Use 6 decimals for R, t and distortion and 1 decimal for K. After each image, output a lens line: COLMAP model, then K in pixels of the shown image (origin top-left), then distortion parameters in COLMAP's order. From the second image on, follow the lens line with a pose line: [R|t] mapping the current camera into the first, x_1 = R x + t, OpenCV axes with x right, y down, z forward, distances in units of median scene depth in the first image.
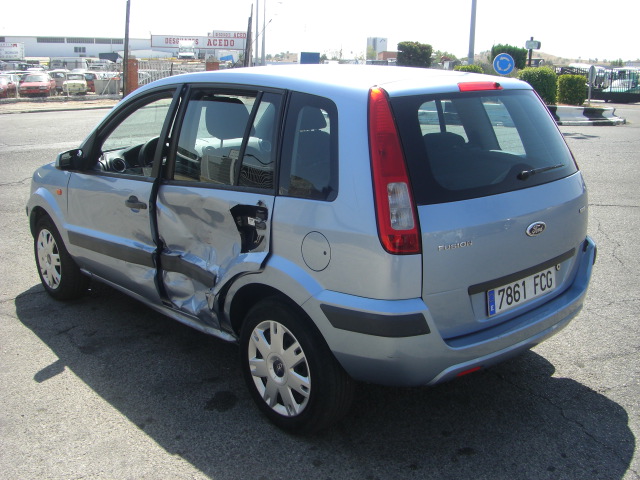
lens RADIAL K [[725.0, 0, 317.6], [0, 725.0, 240.4], [0, 0, 1]] dist [-0.142925, 0.000000]
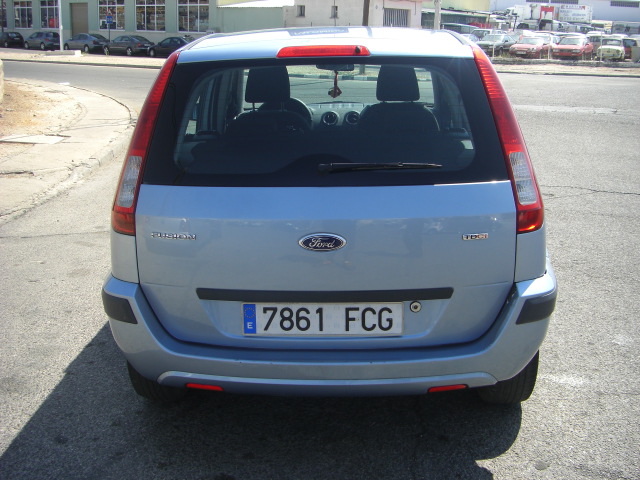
lens RADIAL K [[725.0, 0, 318.8], [0, 725.0, 239.6], [0, 0, 1]] dist [-0.142925, 0.000000]
pose [[0.700094, 0.195483, -0.686771, 0.088437], [-0.161997, 0.980200, 0.113865, -0.011273], [0.695432, 0.031539, 0.717899, 0.048514]]
